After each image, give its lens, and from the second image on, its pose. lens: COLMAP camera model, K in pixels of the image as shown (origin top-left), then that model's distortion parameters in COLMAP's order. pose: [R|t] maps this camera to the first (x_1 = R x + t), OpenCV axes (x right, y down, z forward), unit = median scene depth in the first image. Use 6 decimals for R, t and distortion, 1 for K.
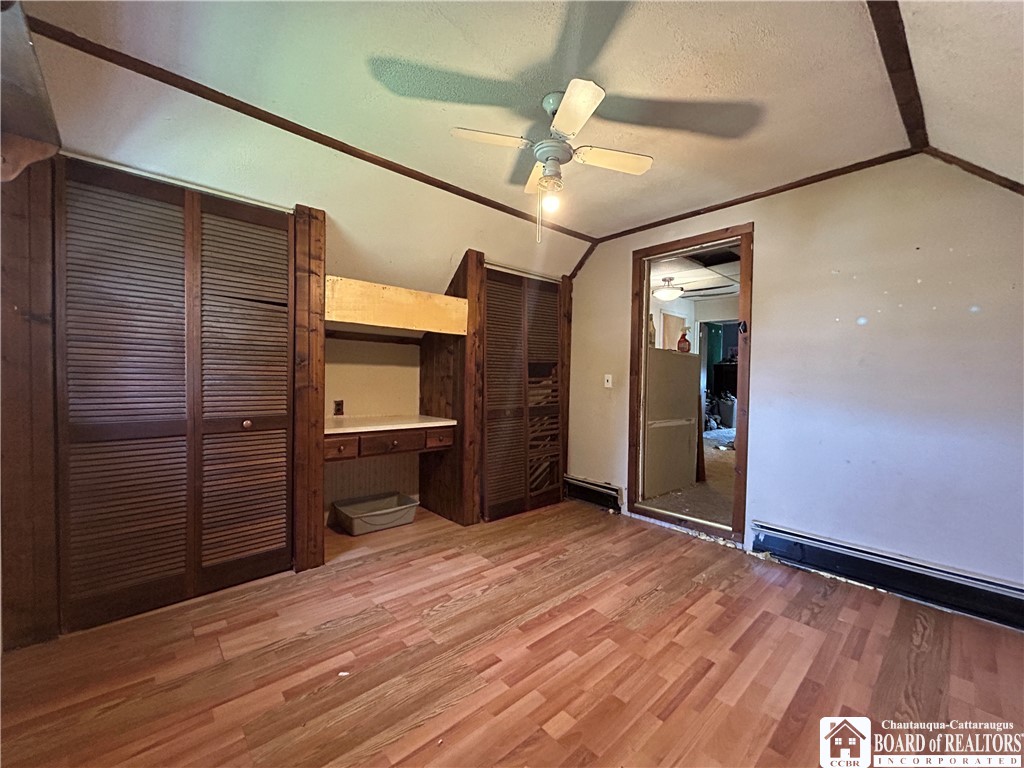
lens RADIAL K [[416.1, 0, 509.6], [0, 416.1, 382.8], [0, 0, 1]] dist [-0.001058, 0.000015]
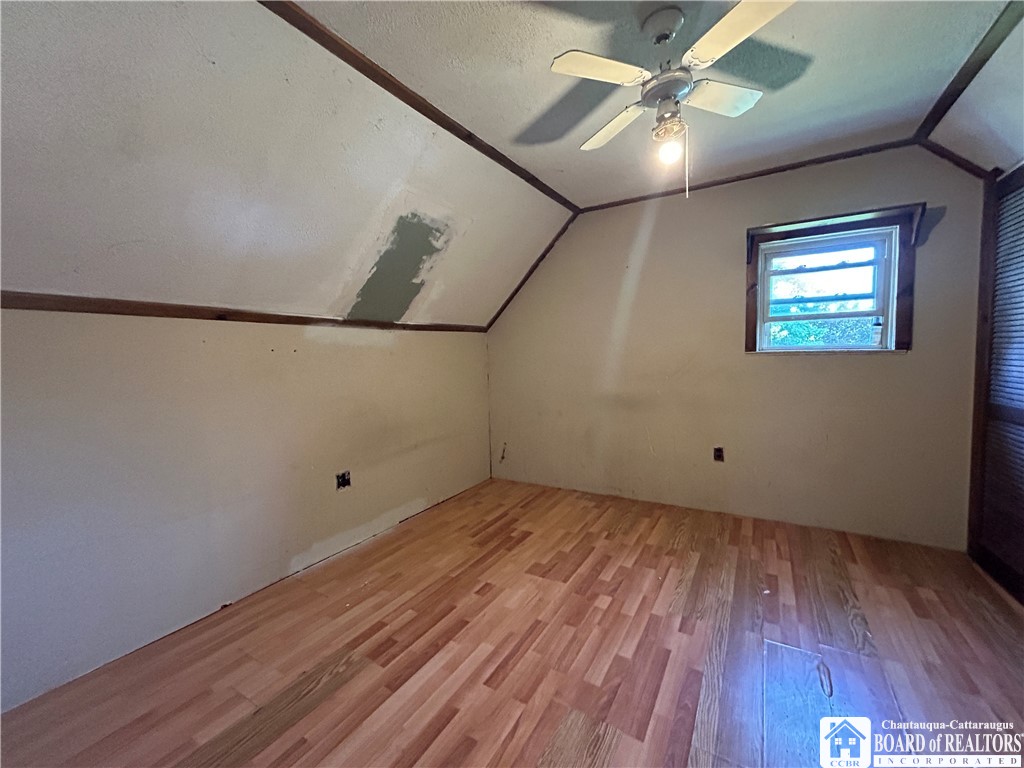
lens RADIAL K [[416.1, 0, 509.6], [0, 416.1, 382.8], [0, 0, 1]] dist [-0.001058, 0.000015]
pose [[-0.960196, 0.028439, -0.277874, 0.723136], [0.006031, 0.996683, 0.081163, -0.068087], [0.279261, 0.076257, -0.957183, 1.975675]]
